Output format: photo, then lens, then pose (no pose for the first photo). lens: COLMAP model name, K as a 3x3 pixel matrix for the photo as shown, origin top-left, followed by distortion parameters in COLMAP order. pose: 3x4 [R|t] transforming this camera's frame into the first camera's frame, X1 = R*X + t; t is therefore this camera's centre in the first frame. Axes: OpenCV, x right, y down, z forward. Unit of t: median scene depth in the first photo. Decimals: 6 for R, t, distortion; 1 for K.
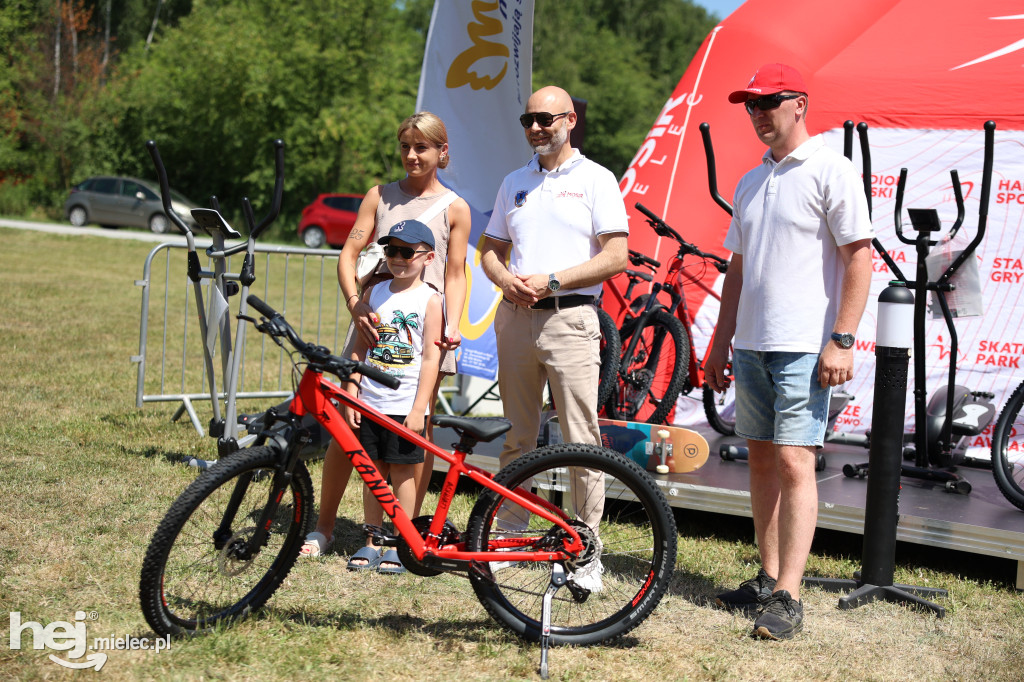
lens RADIAL K [[1494.0, 0, 497.8], [0, 1494.0, 320.5], [0, 0, 1]] dist [0.086414, 0.000000]
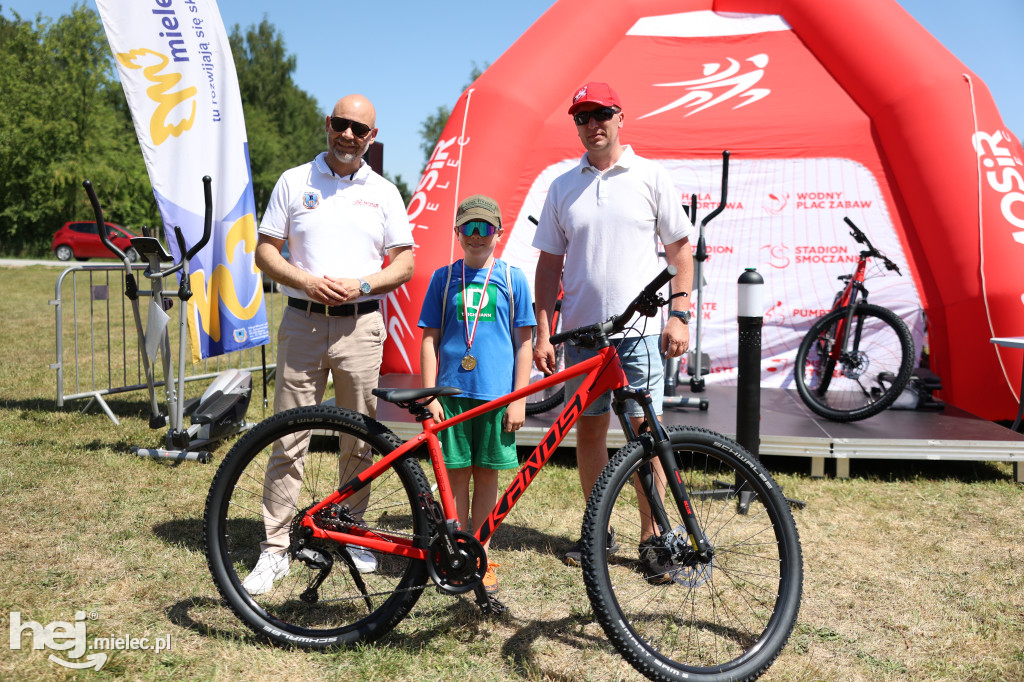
lens RADIAL K [[925.6, 0, 494.2], [0, 925.6, 341.4], [0, 0, 1]] dist [-0.032423, 0.011760]
pose [[0.939652, -0.083883, 0.331689, -0.176806], [0.065069, 0.995599, 0.067447, -0.023768], [-0.335886, -0.041794, 0.940975, 0.228730]]
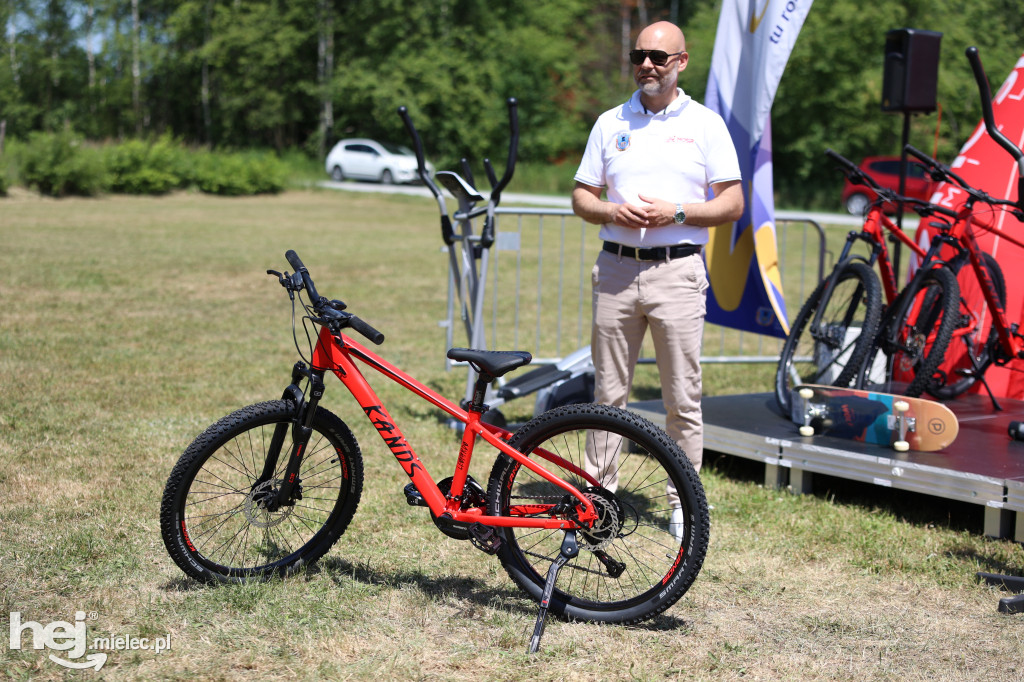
lens RADIAL K [[1542.4, 0, 500.3], [0, 1542.4, 312.7], [0, 0, 1]] dist [0.130898, 0.000000]
pose [[0.920439, -0.003184, -0.390872, 0.233744], [0.007076, 0.999939, 0.008518, 0.010539], [0.390821, -0.010606, 0.920406, 0.060130]]
